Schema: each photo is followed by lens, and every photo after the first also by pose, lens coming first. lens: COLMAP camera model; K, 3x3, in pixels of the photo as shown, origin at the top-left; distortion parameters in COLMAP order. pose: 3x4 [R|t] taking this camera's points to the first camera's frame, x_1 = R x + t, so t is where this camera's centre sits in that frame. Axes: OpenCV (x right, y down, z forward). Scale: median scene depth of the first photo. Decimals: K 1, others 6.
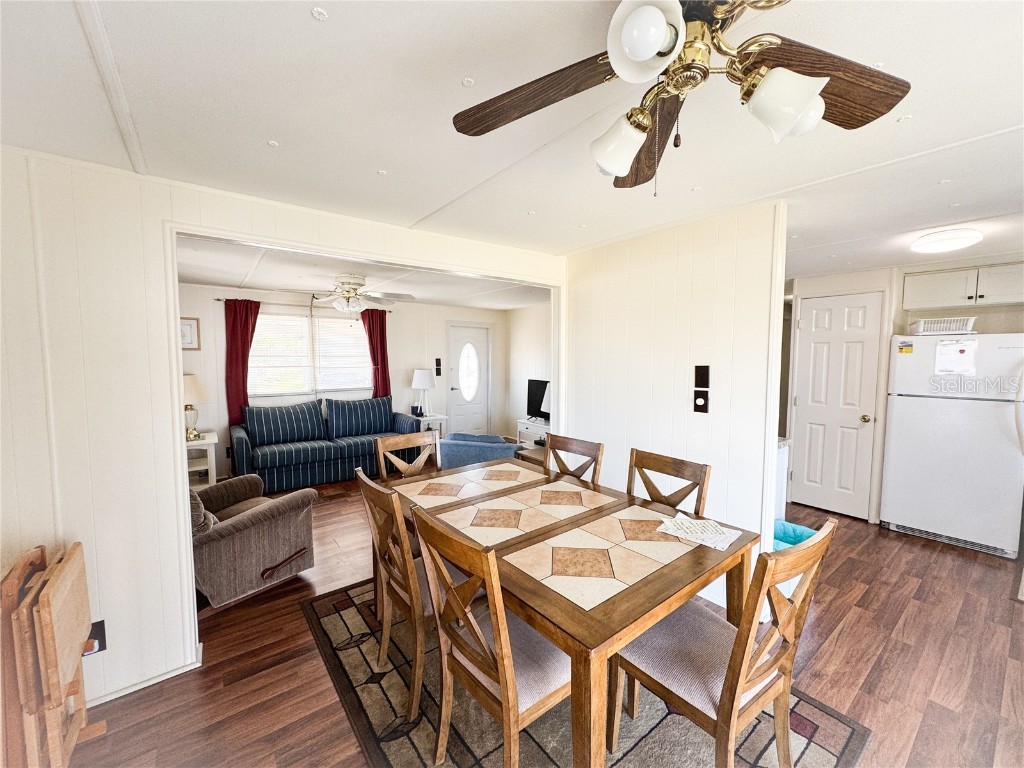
lens RADIAL K [[407.4, 0, 512.1], [0, 407.4, 381.6], [0, 0, 1]] dist [0.000029, -0.000419]
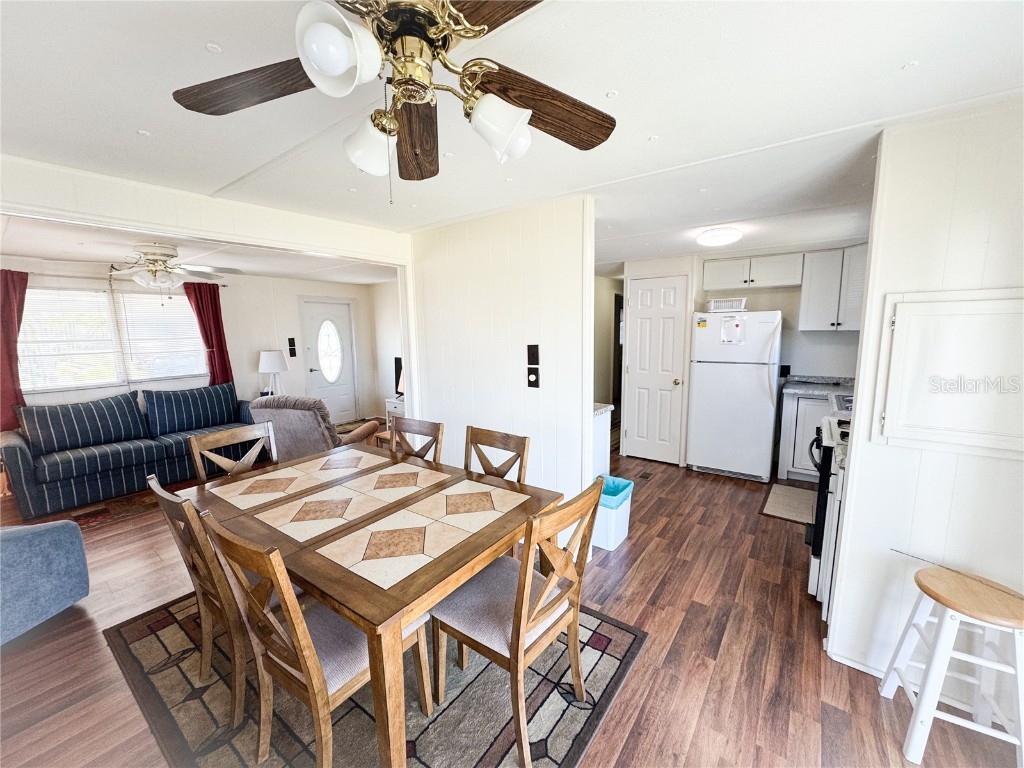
lens RADIAL K [[407.4, 0, 512.1], [0, 407.4, 381.6], [0, 0, 1]] dist [0.000029, -0.000419]
pose [[0.962065, -0.053098, 0.267604, 0.124666], [0.034737, 0.996735, 0.072889, -0.023987], [-0.270600, -0.060829, 0.960768, -0.041436]]
